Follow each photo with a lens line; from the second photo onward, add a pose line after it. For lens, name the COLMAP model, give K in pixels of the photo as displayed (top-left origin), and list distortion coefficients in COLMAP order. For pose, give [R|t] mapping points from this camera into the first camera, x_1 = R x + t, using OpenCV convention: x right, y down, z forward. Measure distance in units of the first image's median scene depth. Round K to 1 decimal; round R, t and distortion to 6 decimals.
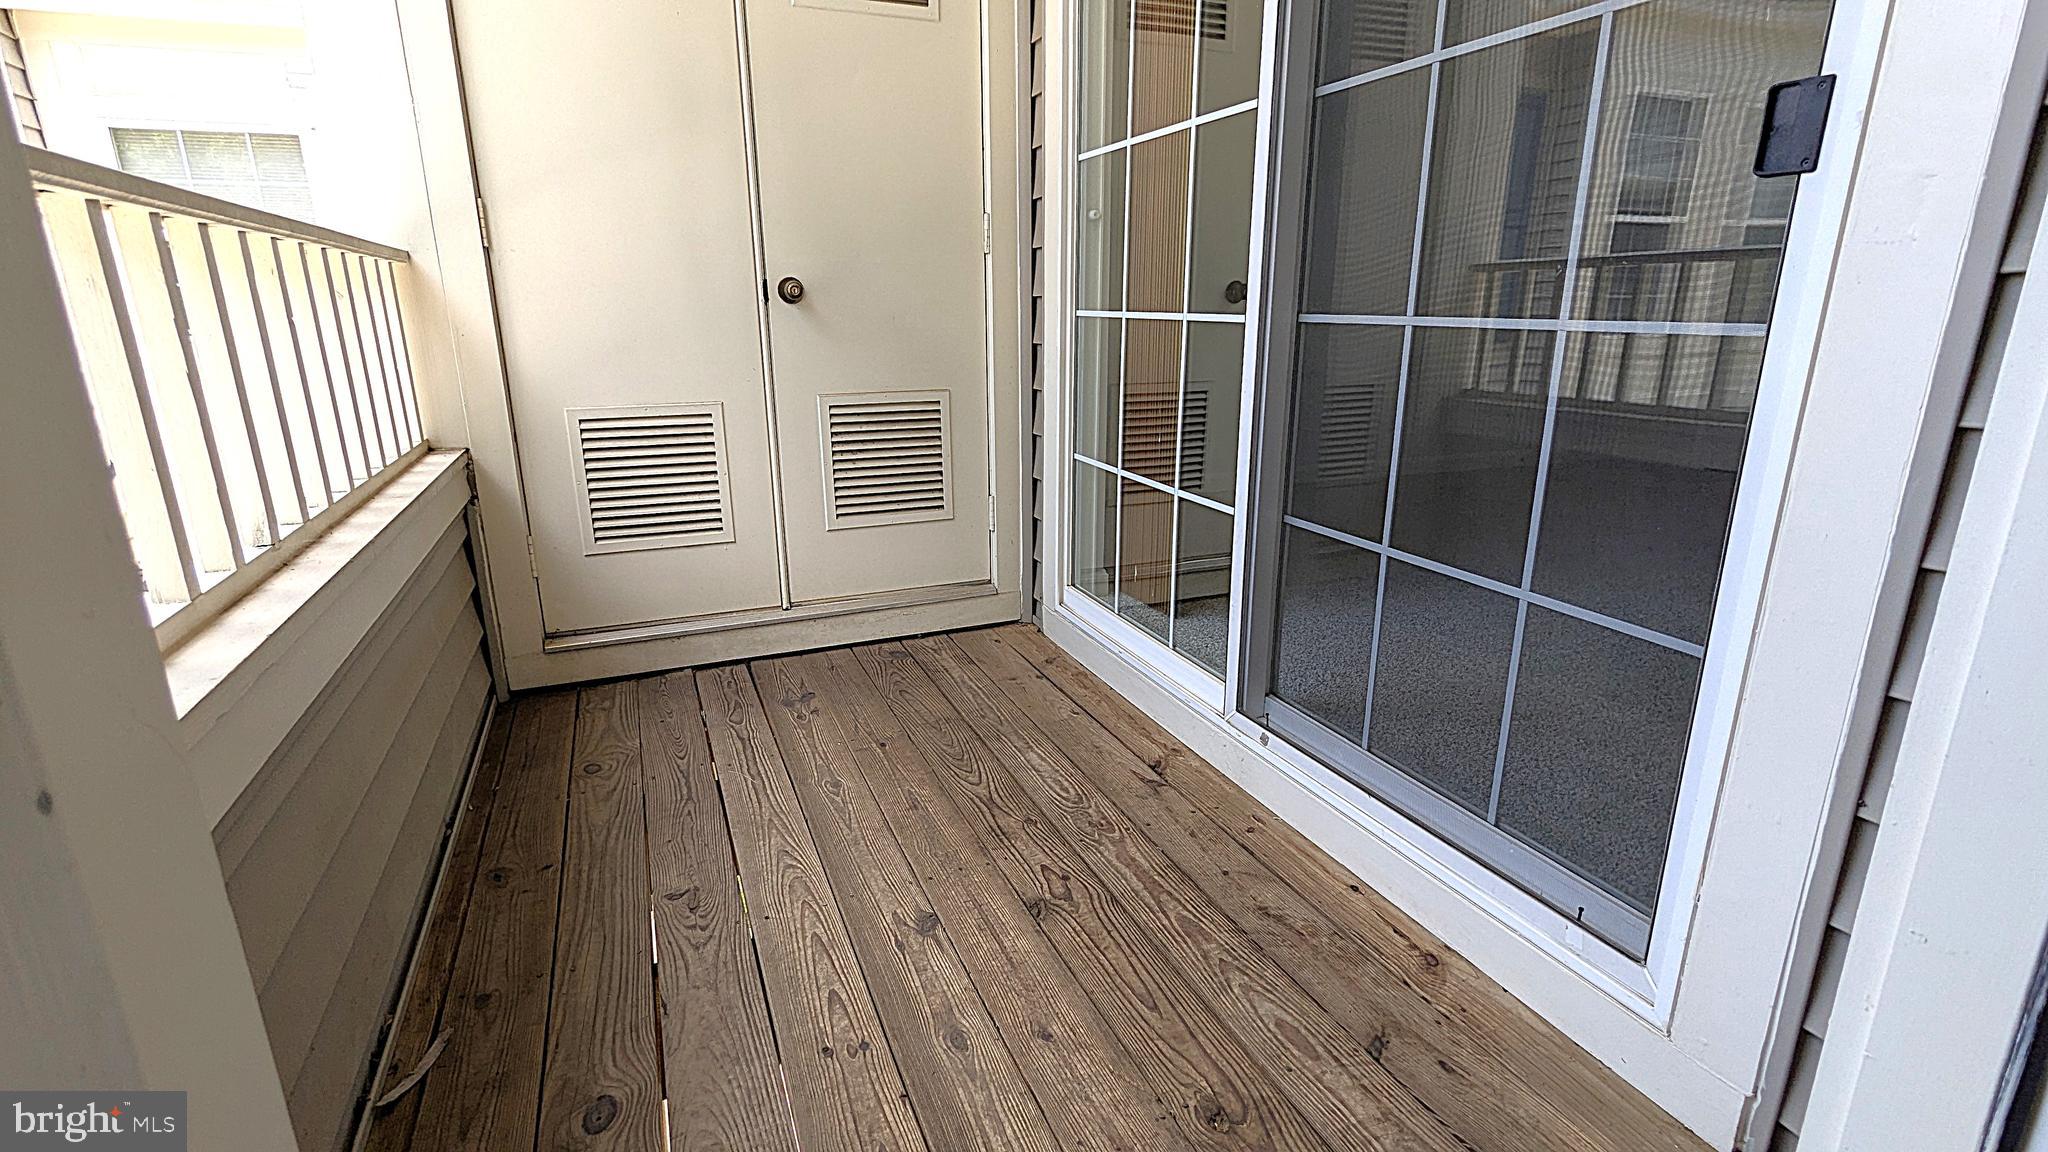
lens RADIAL K [[980.4, 0, 1031.8], [0, 980.4, 577.3], [0, 0, 1]] dist [0.012180, 0.000045]
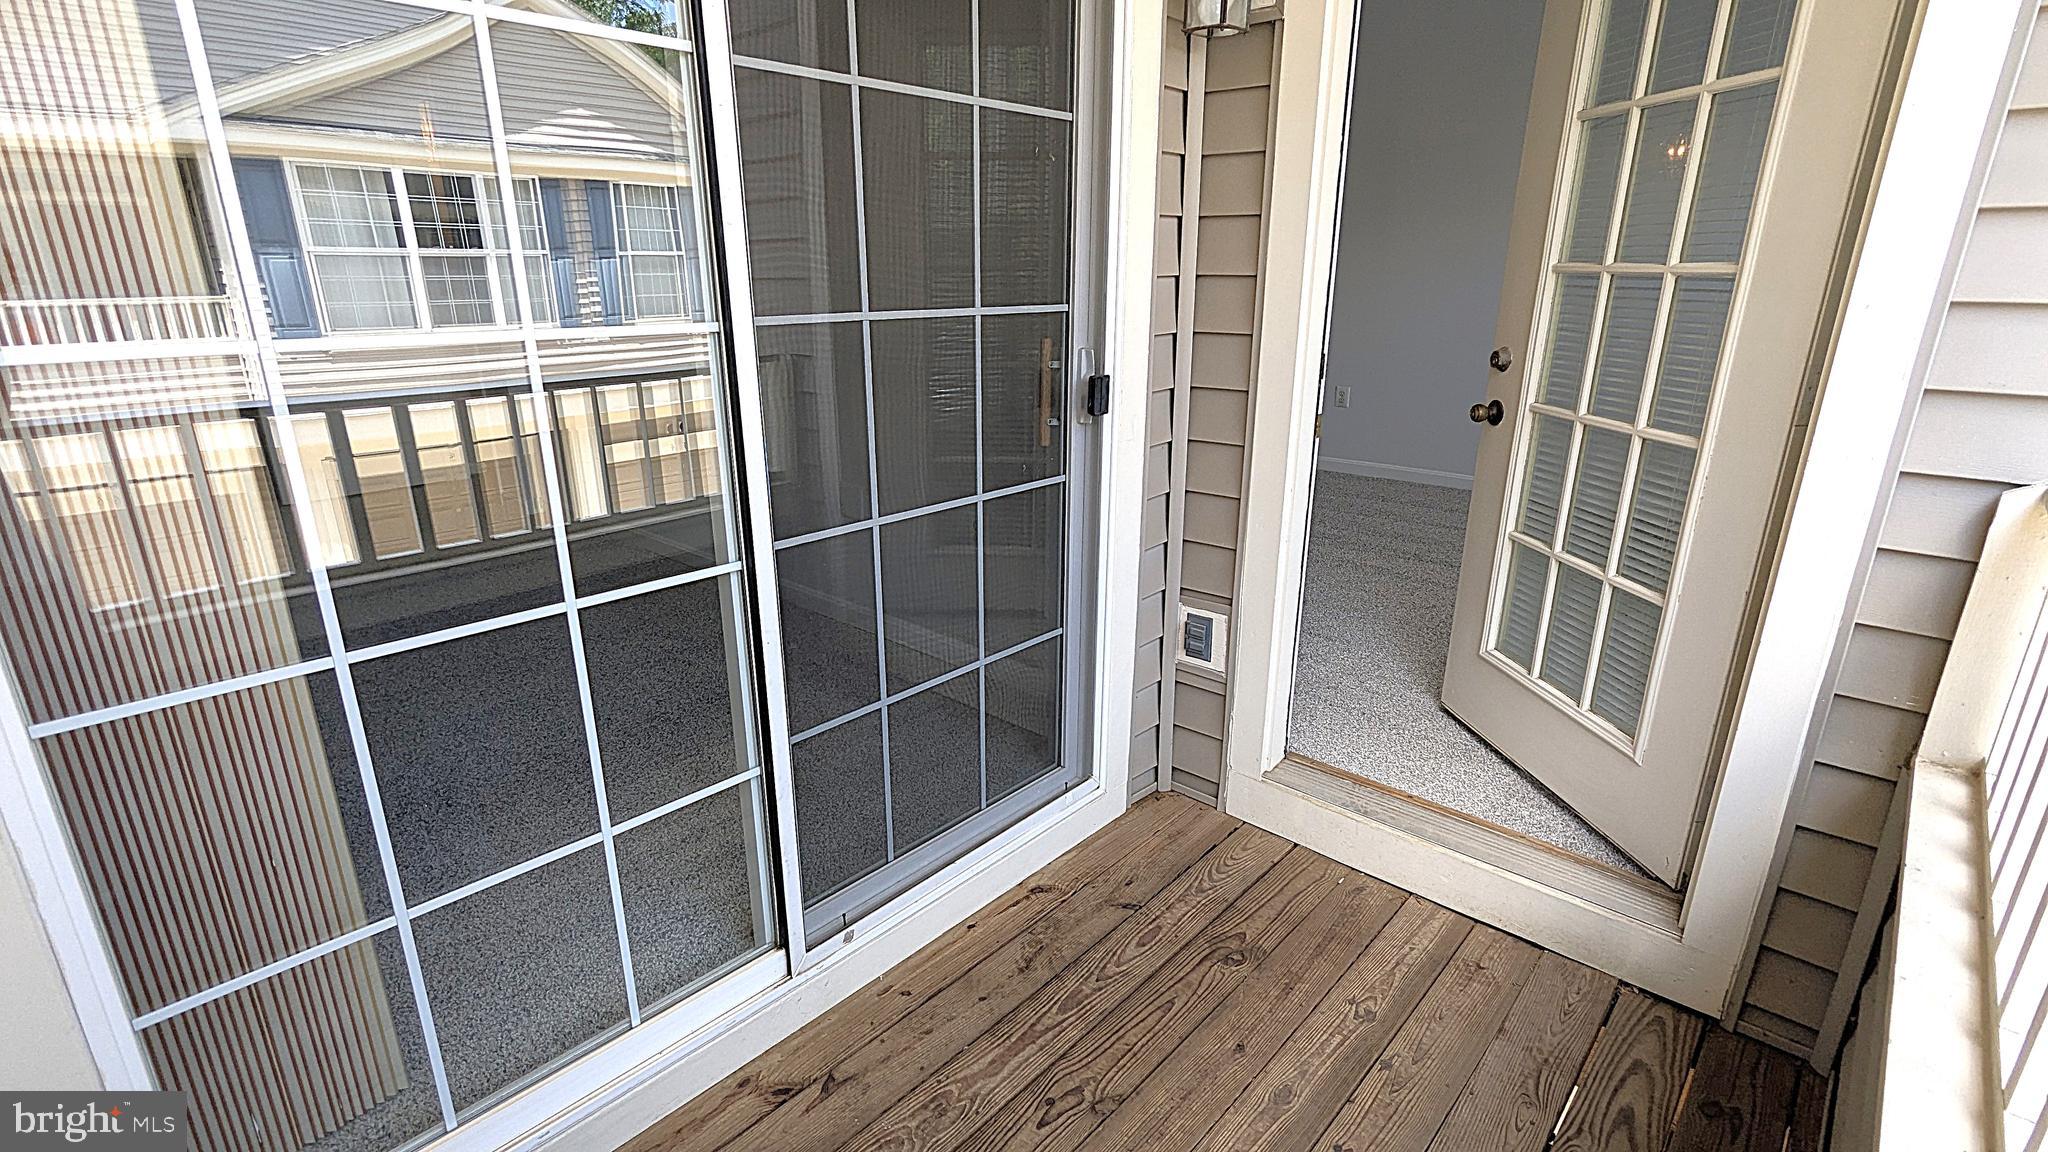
lens RADIAL K [[980.4, 0, 1031.8], [0, 980.4, 577.3], [0, 0, 1]] dist [0.012180, 0.000045]
pose [[-0.424361, -0.285027, 0.859463, -0.701997], [0.241377, 0.879213, 0.410757, -0.614068], [-0.872728, 0.381765, -0.304305, 1.160970]]
